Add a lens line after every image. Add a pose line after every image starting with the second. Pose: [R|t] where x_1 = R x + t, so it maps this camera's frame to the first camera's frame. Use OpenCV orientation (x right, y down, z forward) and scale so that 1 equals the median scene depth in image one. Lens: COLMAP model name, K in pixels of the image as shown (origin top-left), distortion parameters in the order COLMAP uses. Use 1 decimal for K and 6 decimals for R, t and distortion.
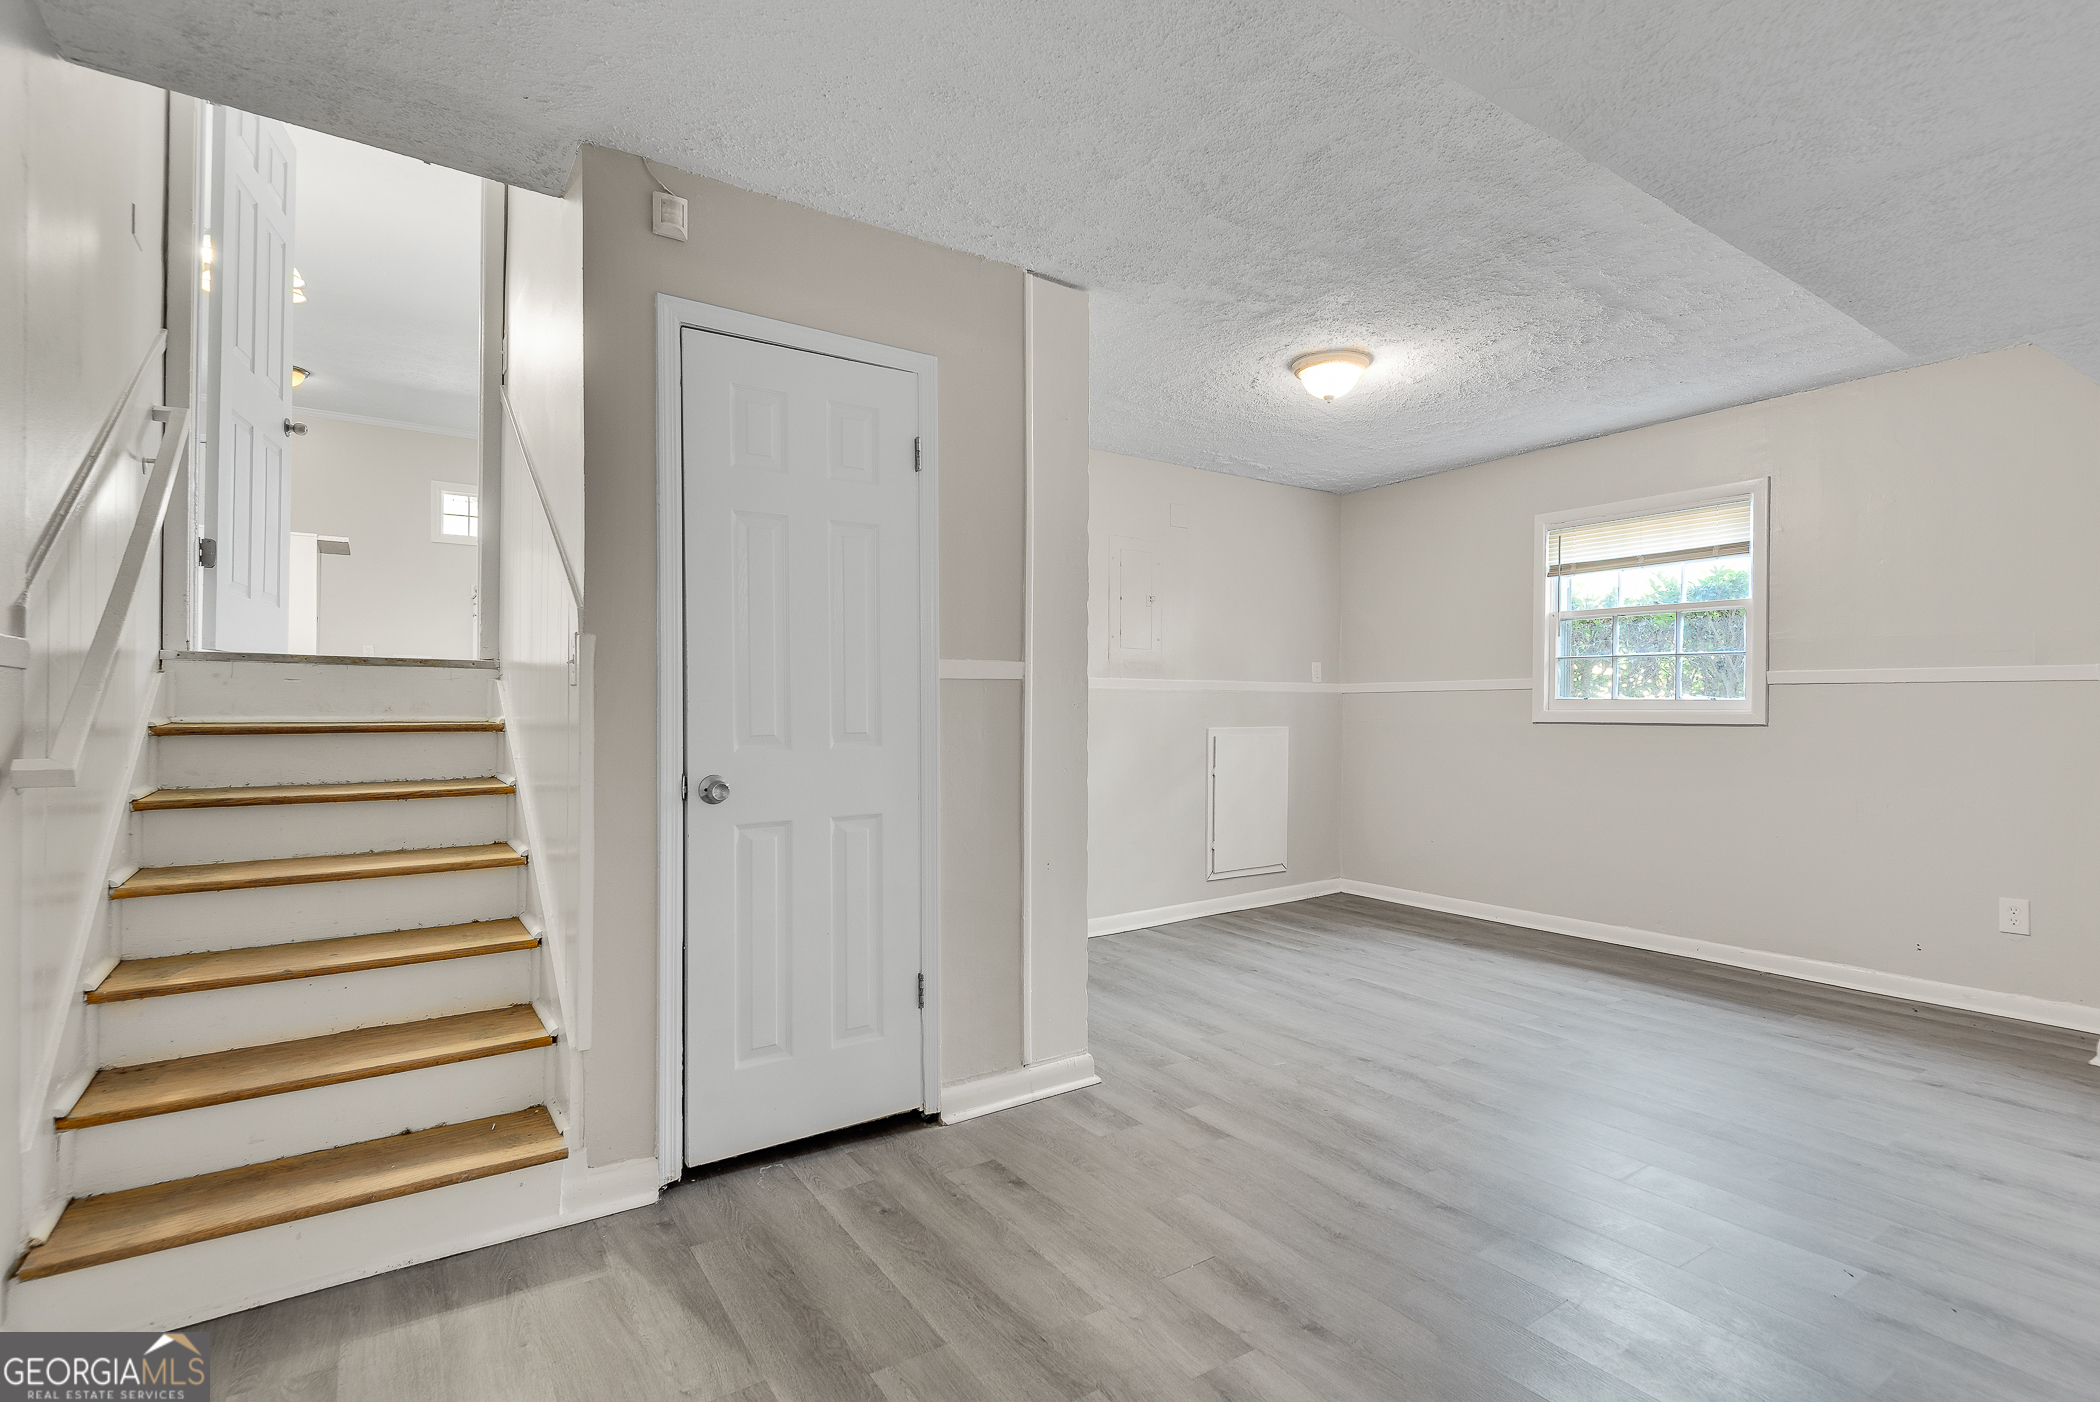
lens RADIAL K [[991.4, 0, 1064.2], [0, 991.4, 702.5], [0, 0, 1]] dist [0.000719, -0.000440]
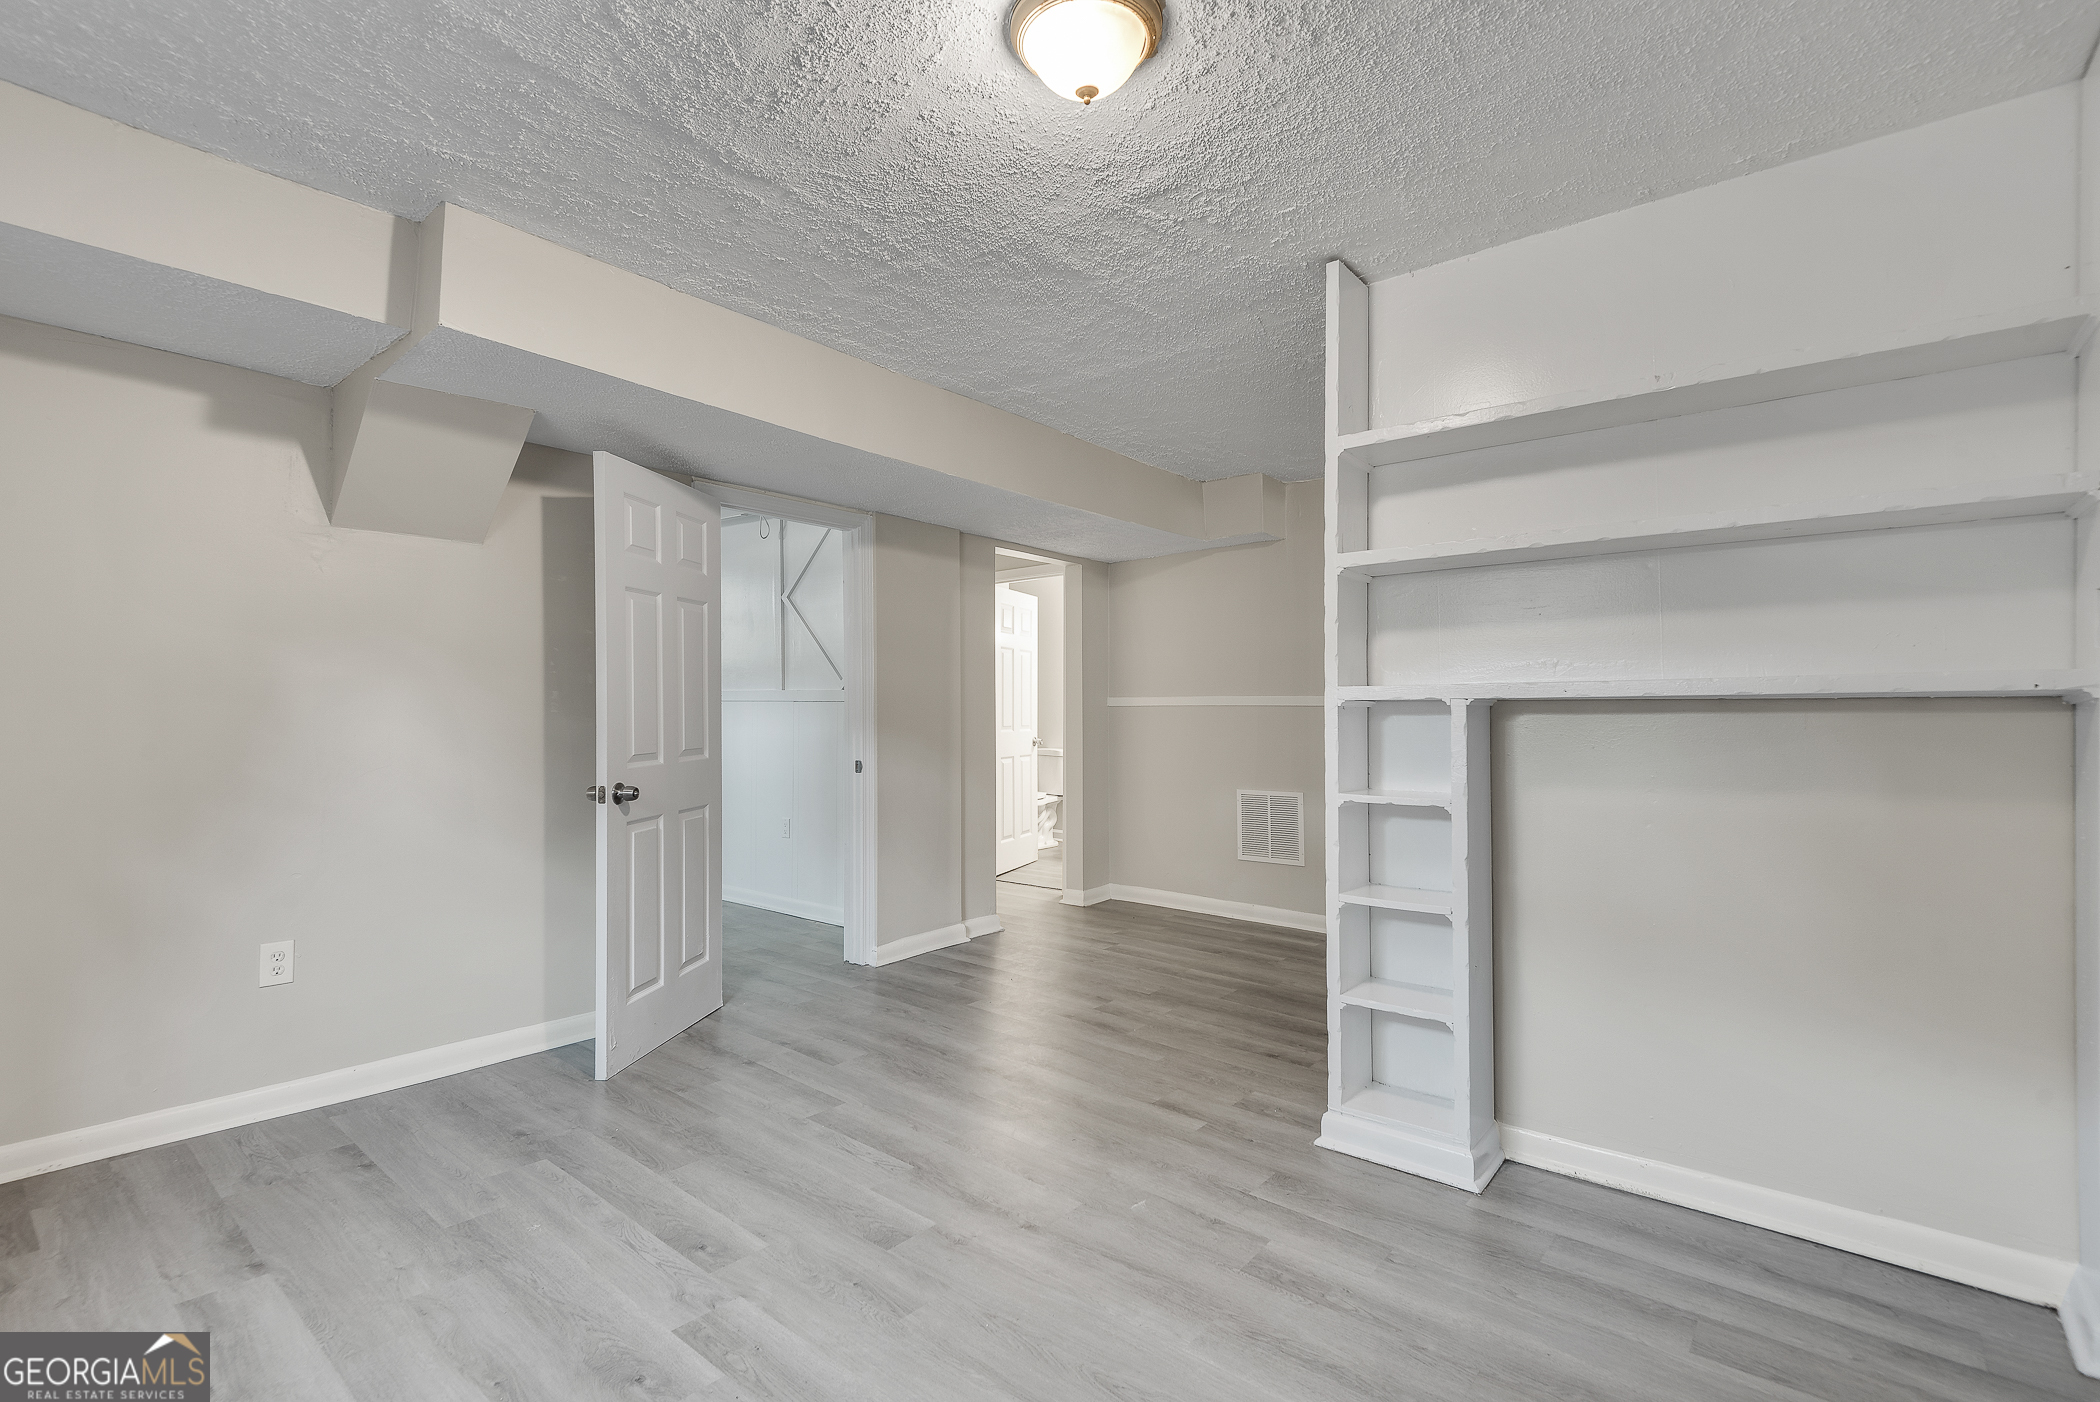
lens RADIAL K [[991.4, 0, 1064.2], [0, 991.4, 702.5], [0, 0, 1]] dist [0.000719, -0.000440]
pose [[-0.958501, -0.002950, -0.285076, 0.537932], [0.001173, 0.999897, -0.014291, -0.007174], [0.285088, -0.014033, -0.958399, 1.887407]]
